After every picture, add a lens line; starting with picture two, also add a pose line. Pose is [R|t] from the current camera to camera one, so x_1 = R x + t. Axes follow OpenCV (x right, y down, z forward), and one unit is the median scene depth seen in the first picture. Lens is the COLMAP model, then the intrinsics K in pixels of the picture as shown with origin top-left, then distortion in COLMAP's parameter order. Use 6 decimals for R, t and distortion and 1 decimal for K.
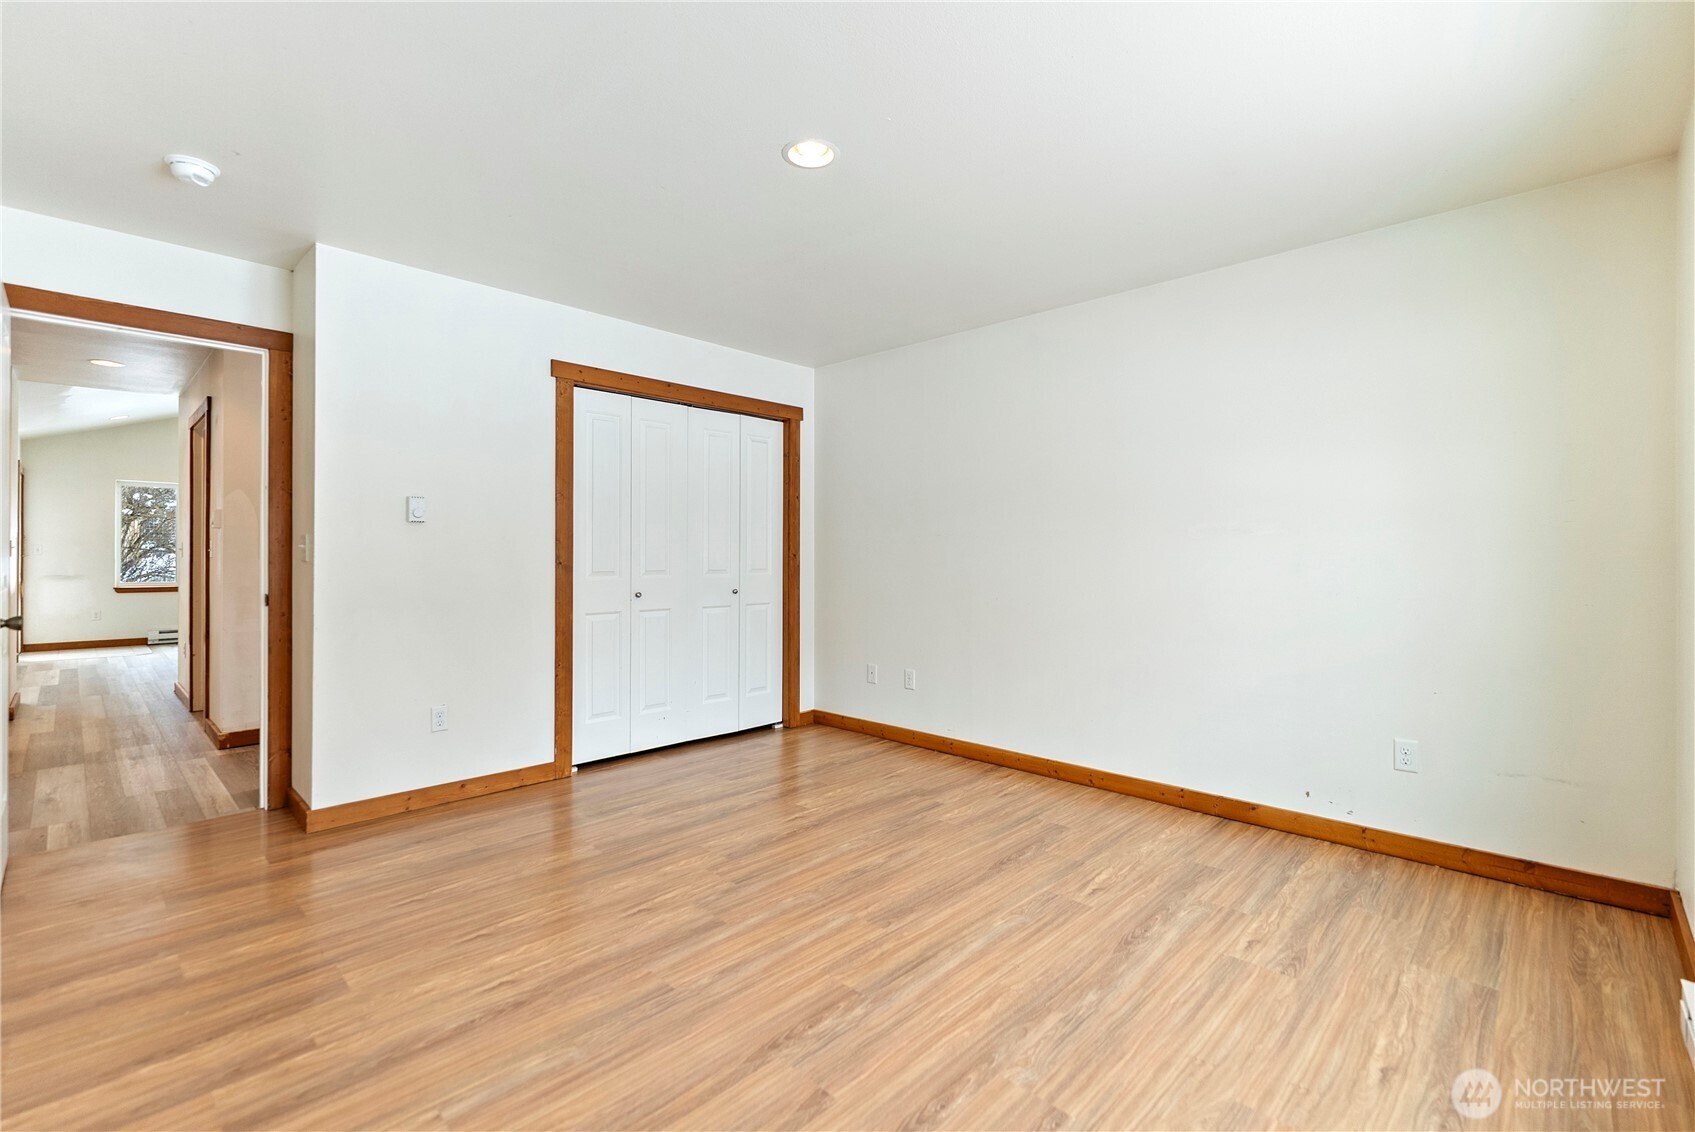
lens RADIAL K [[715.6, 0, 835.1], [0, 715.6, 555.5], [0, 0, 1]] dist [-0.001200, -0.000997]
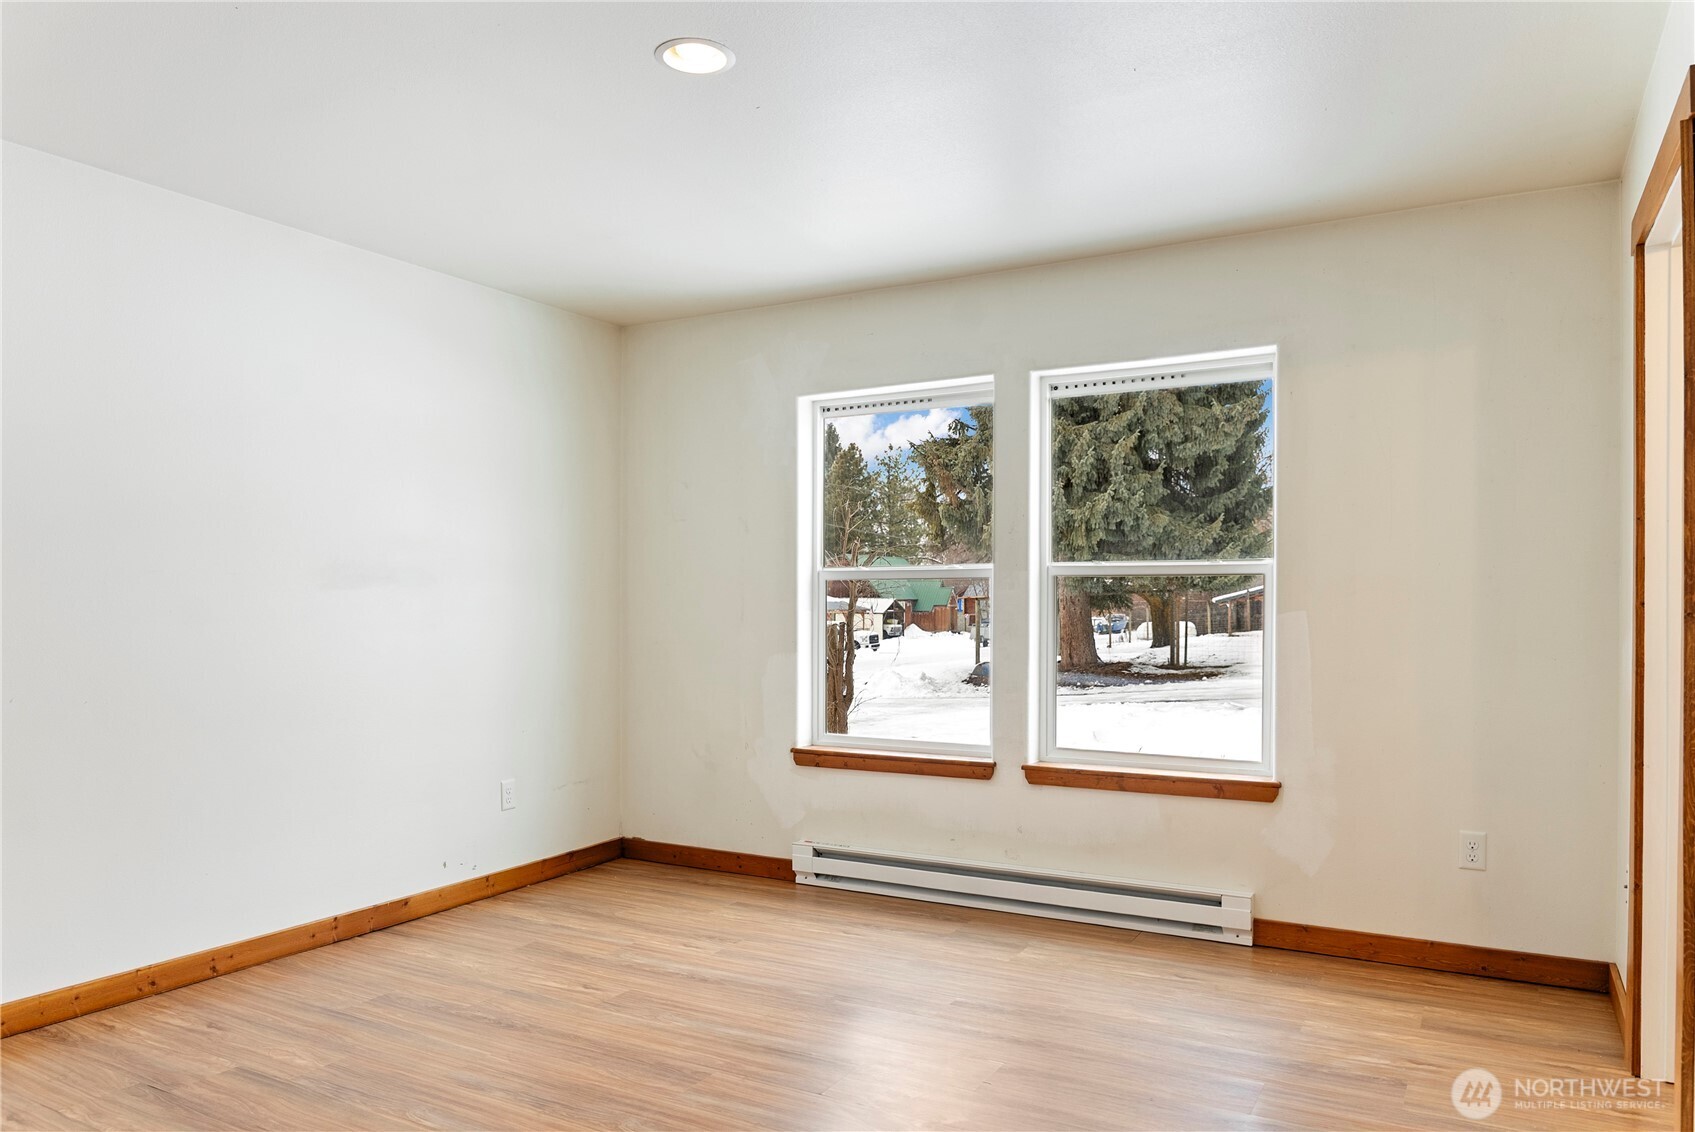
lens RADIAL K [[1141.5, 0, 828.8], [0, 1141.5, 595.2], [0, 0, 1]] dist [-0.006199, -0.013527]
pose [[-0.220214, -0.000537, 0.975451, -0.929393], [-0.000425, 1.000000, 0.000454, -0.015980], [-0.975452, -0.000315, -0.220214, 0.880396]]
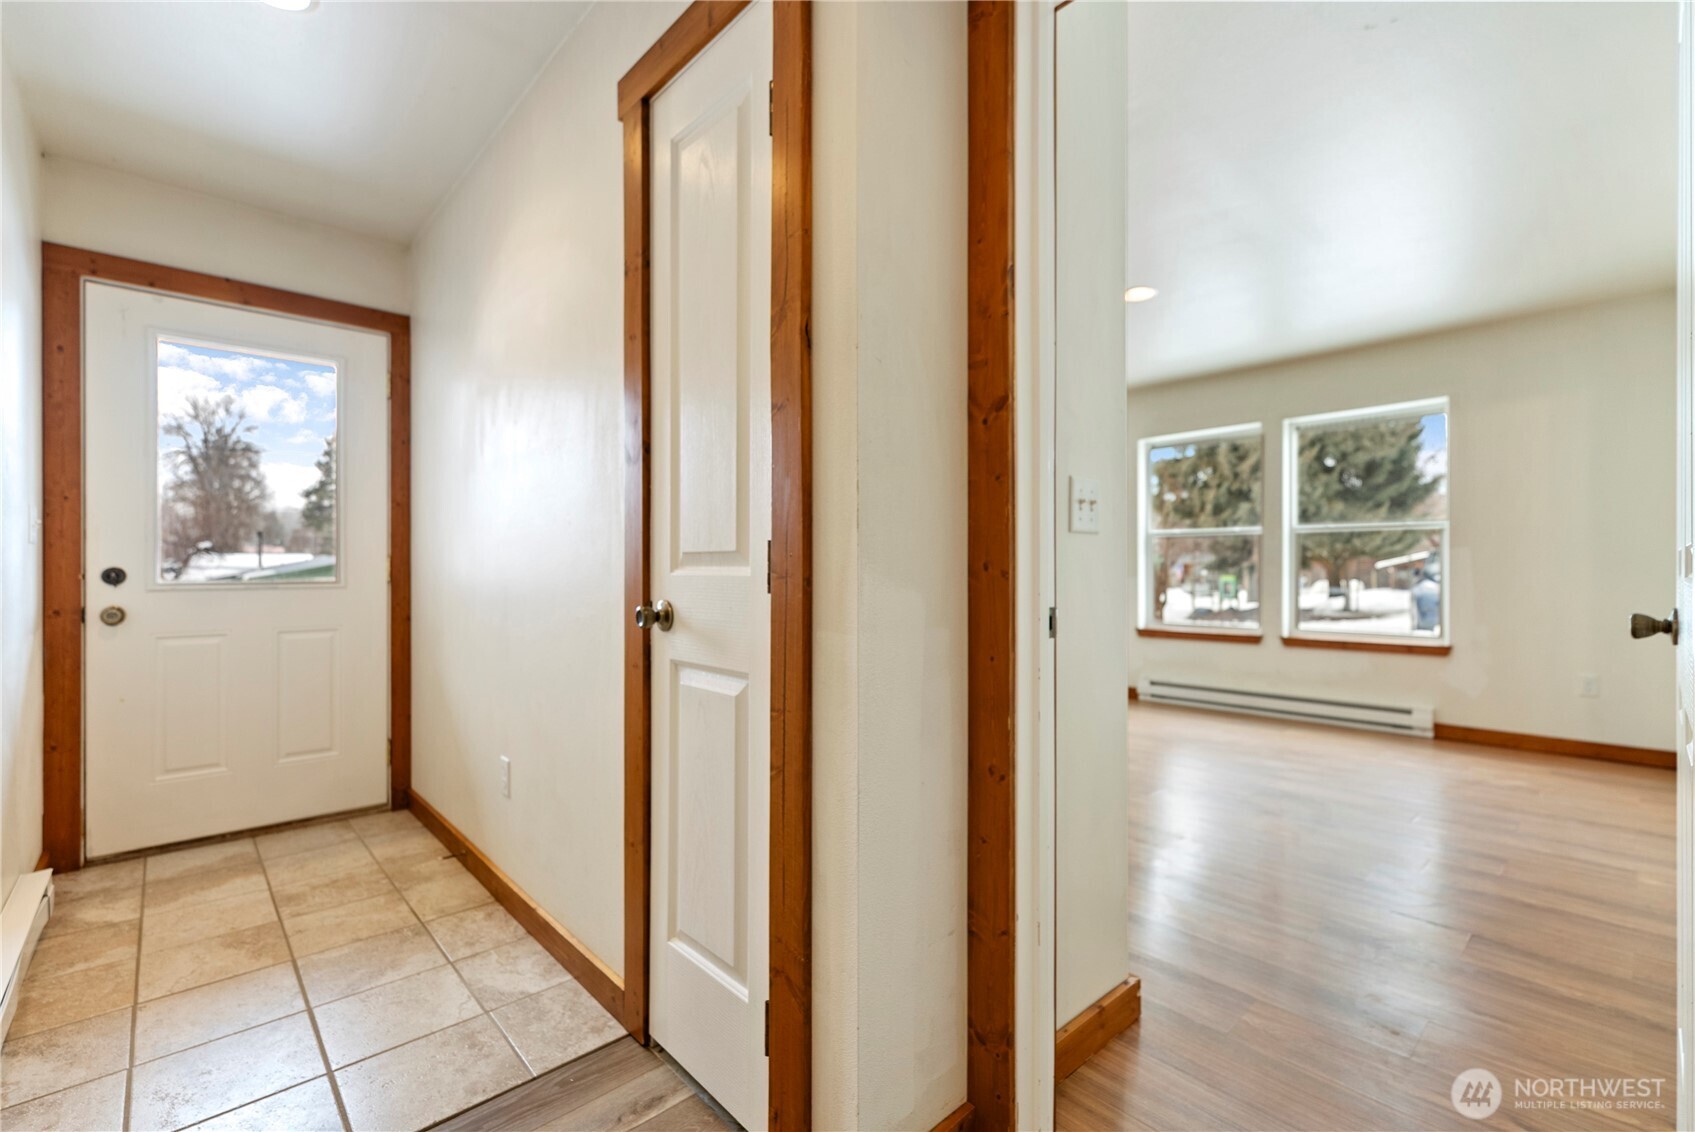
lens RADIAL K [[715.6, 0, 853.0], [0, 715.6, 561.5], [0, 0, 1]] dist [-0.001200, -0.000997]
pose [[0.084302, 0.004410, 0.996430, -1.311956], [0.003941, 0.999981, -0.004759, 0.032047], [-0.996432, 0.004328, 0.084283, 1.171826]]
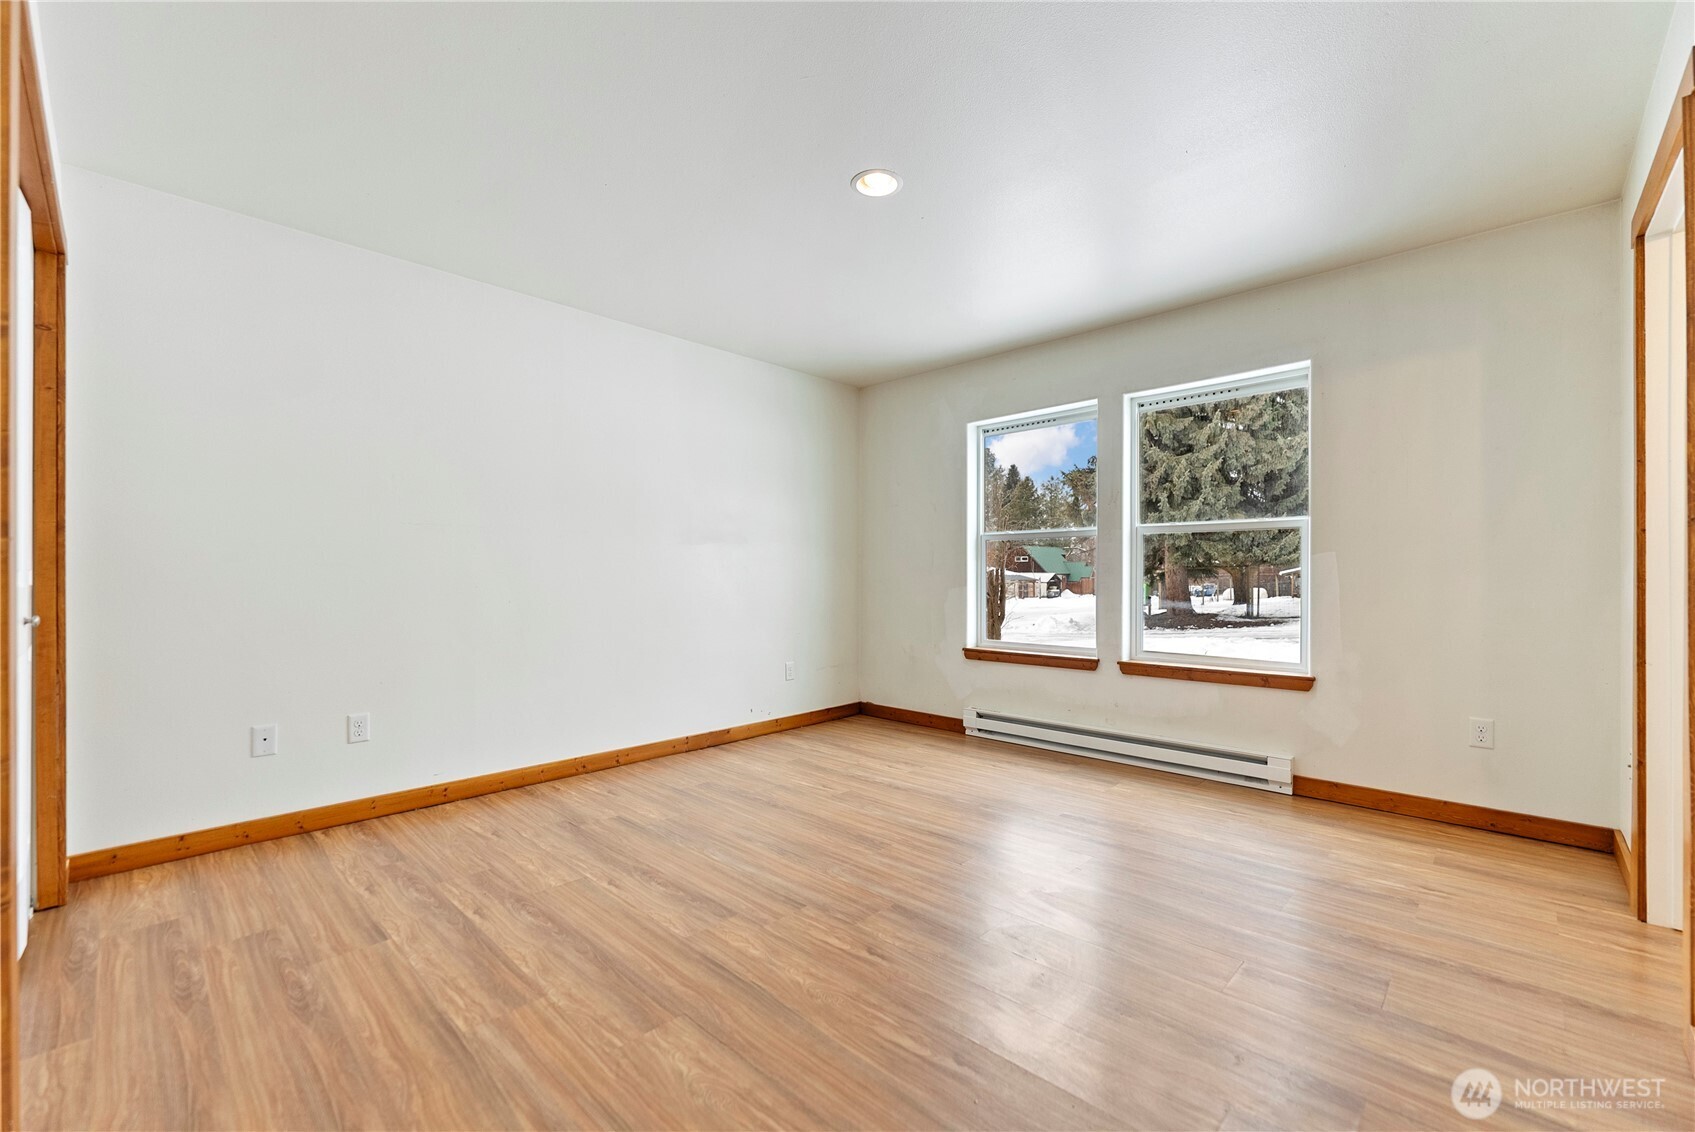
lens RADIAL K [[688.8, 0, 845.3], [0, 688.8, 566.5], [0, 0, 1]] dist [0.001972, -0.001814]
pose [[0.016543, 0.006318, 0.999843, -0.868847], [-0.001317, 0.999979, -0.006297, 0.032886], [-0.999862, -0.001213, 0.016551, 0.809416]]
